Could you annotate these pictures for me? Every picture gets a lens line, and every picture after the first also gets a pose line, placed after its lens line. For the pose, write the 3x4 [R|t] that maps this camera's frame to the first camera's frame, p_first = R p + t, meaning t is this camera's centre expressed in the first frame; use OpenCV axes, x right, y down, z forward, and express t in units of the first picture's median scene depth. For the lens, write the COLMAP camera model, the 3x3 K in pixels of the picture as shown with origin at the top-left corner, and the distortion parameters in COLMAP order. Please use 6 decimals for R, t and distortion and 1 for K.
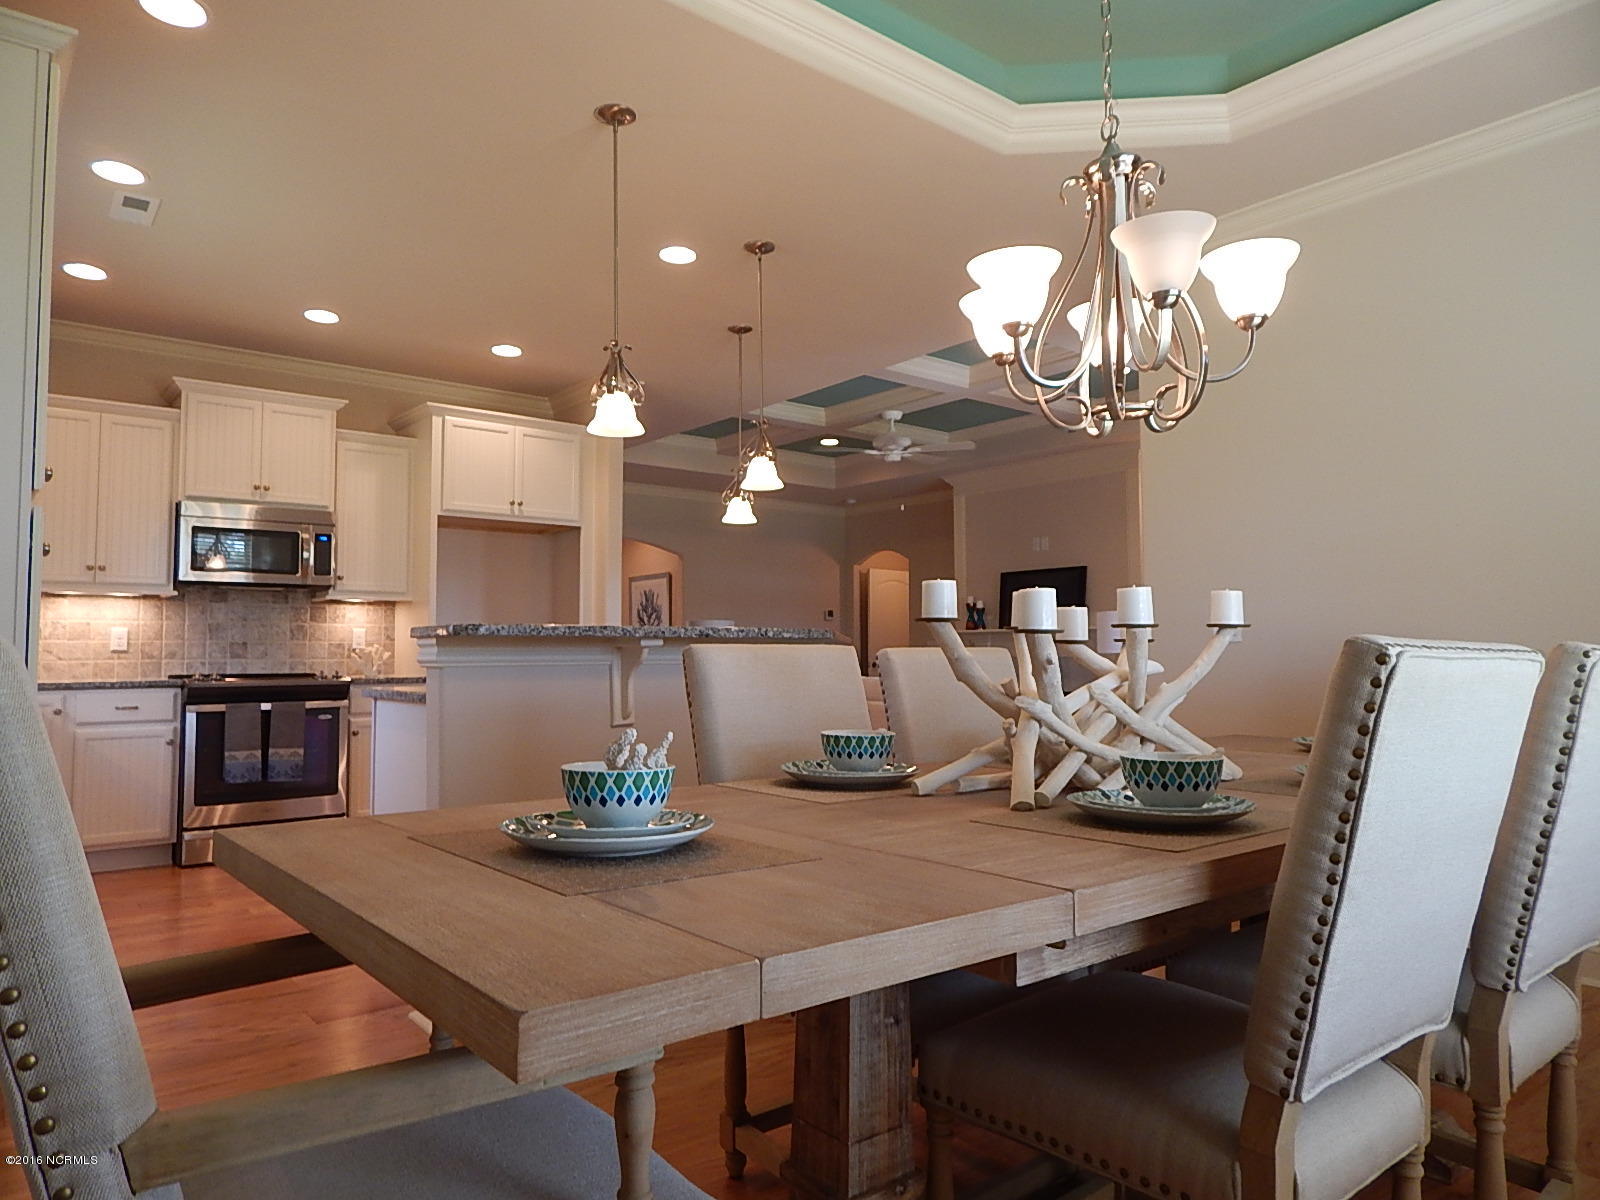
lens RADIAL K [[1058.5, 0, 798.6], [0, 1058.5, 592.8], [0, 0, 1]] dist [0.000472, 0.002352]
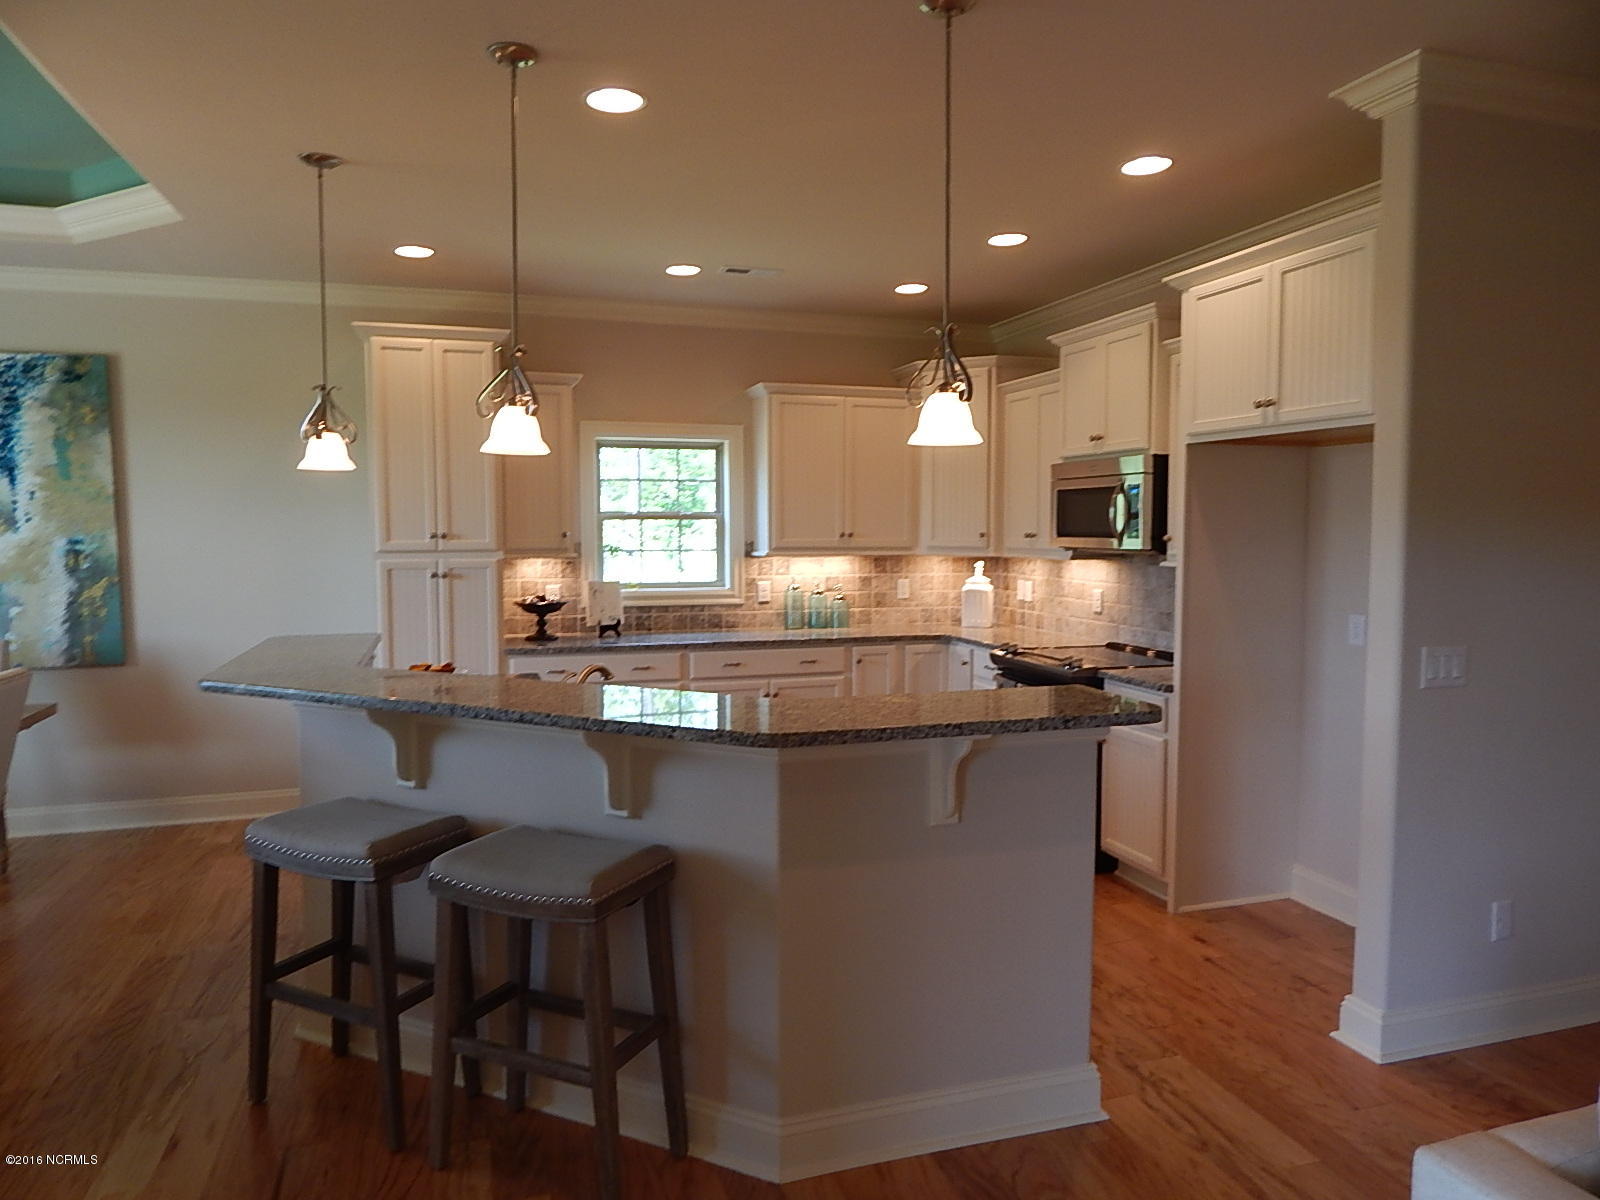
lens RADIAL K [[1058.5, 0, 798.6], [0, 1058.5, 592.8], [0, 0, 1]] dist [0.000472, 0.002352]
pose [[-0.378279, 0.070287, -0.923019, 0.402245], [0.058849, 0.996922, 0.051797, -0.033209], [0.923819, -0.034725, -0.381251, 1.135109]]
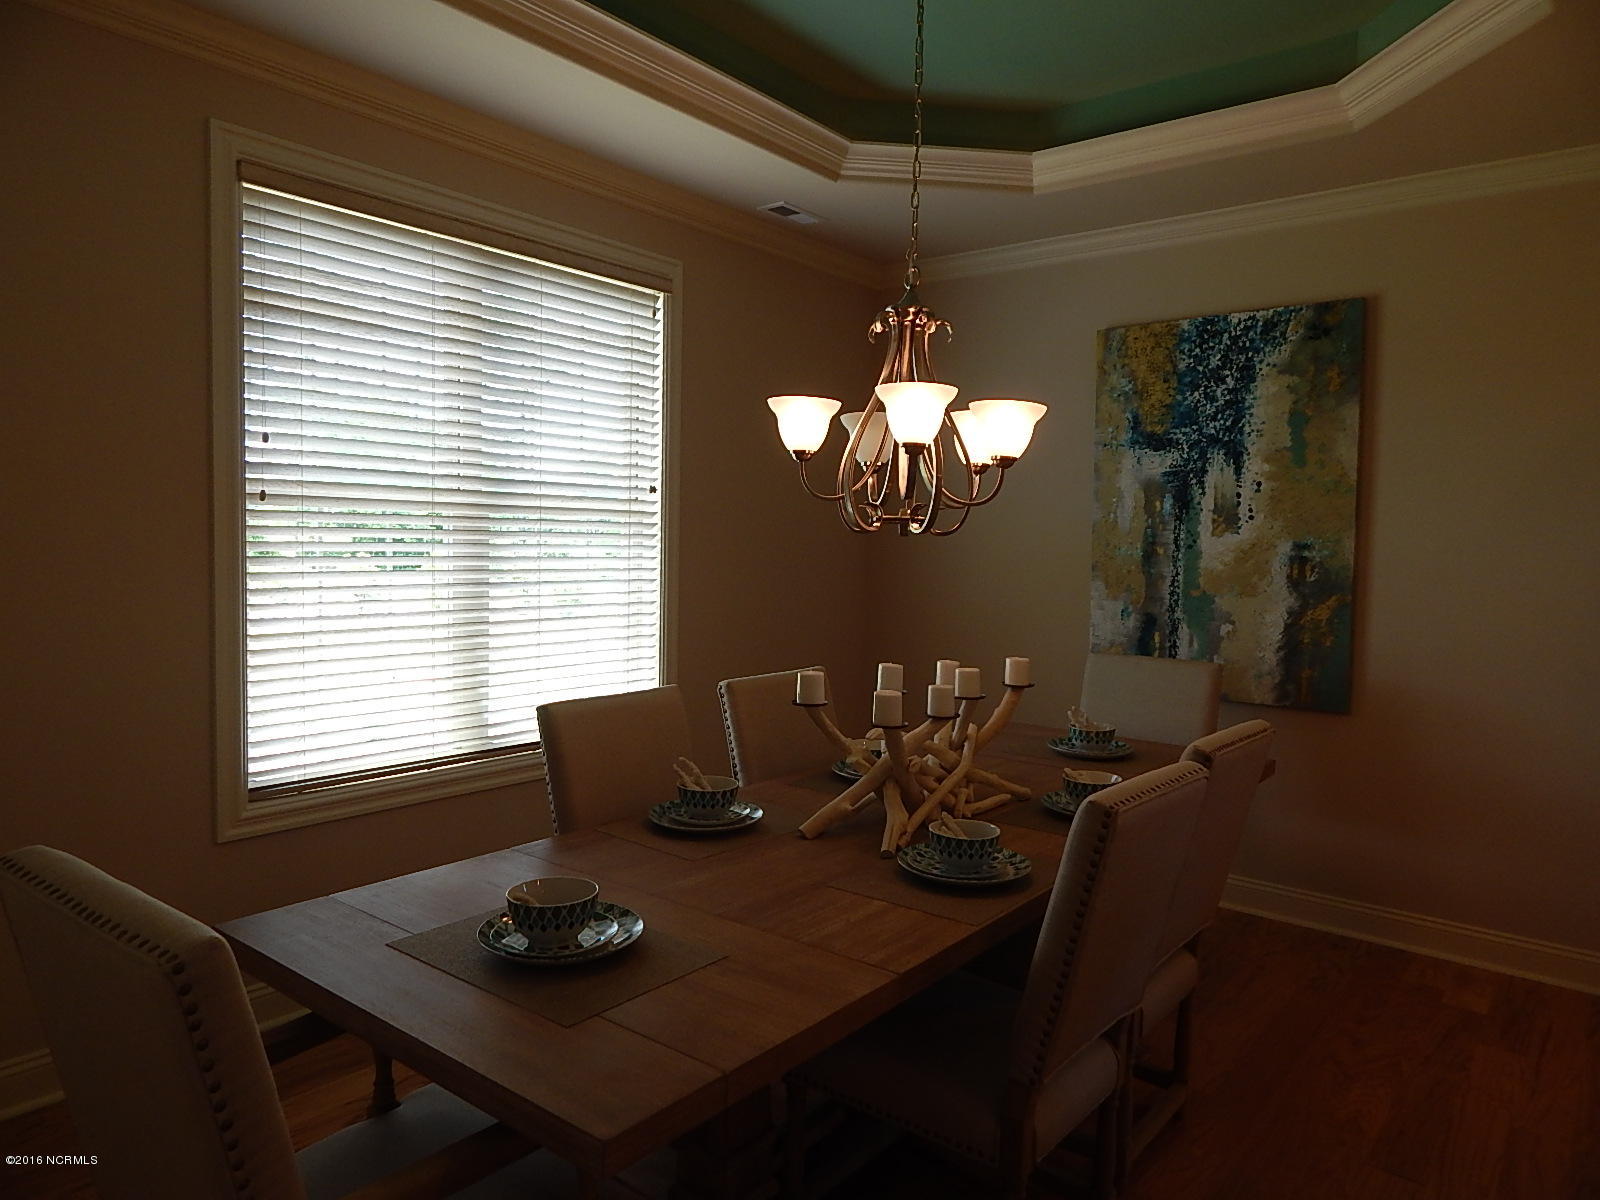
lens RADIAL K [[1058.5, 0, 798.6], [0, 1058.5, 592.8], [0, 0, 1]] dist [0.000472, 0.002352]
pose [[-0.978966, -0.004779, -0.203968, 0.209772], [-0.004760, 0.999989, -0.000582, -0.033933], [0.203969, 0.000401, -0.978977, 0.715891]]
